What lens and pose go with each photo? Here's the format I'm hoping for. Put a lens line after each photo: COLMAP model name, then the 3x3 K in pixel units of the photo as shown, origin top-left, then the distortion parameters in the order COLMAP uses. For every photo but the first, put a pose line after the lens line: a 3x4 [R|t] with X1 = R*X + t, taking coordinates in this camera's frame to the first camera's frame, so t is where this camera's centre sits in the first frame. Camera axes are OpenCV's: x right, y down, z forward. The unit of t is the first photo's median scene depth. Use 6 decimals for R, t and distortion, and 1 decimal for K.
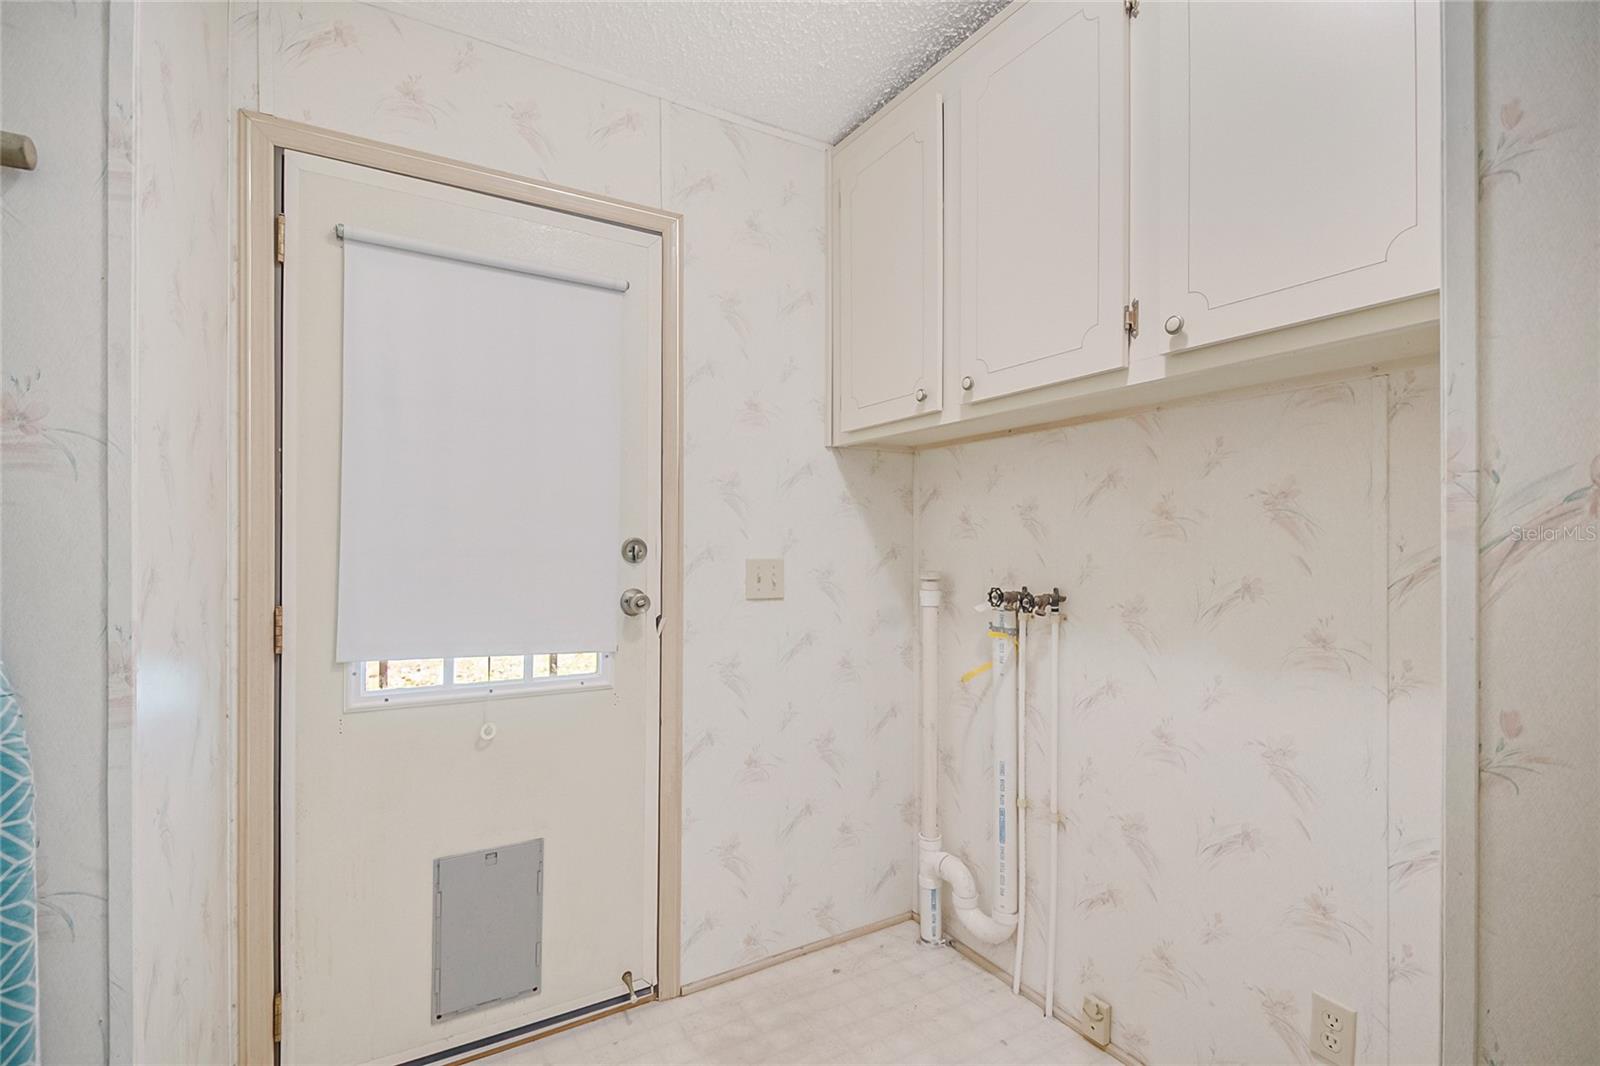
lens RADIAL K [[735.8, 0, 829.1], [0, 735.8, 528.2], [0, 0, 1]] dist [0.011110, -0.016800]
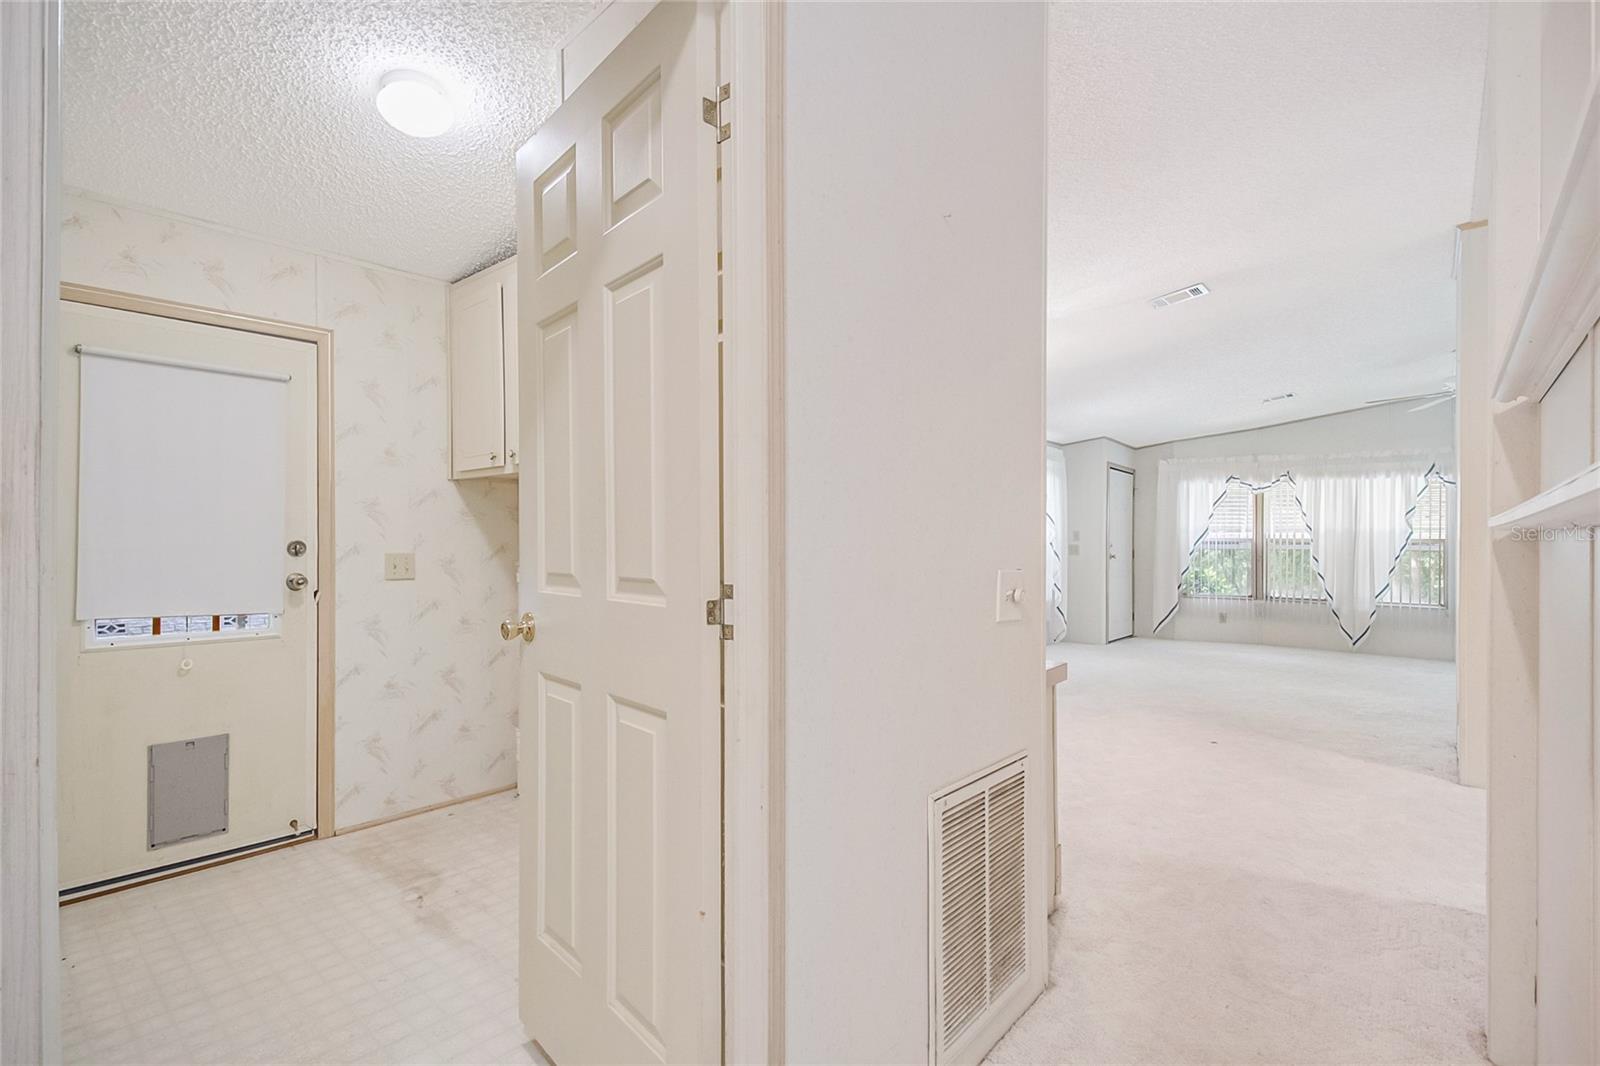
lens RADIAL K [[735.8, 0, 819.0], [0, 735.8, 532.8], [0, 0, 1]] dist [0.011110, -0.016800]
pose [[0.951482, 0.000565, 0.307703, 0.293922], [-0.004944, 0.999897, 0.013452, -0.027729], [-0.307663, -0.014321, 0.951387, -0.785541]]
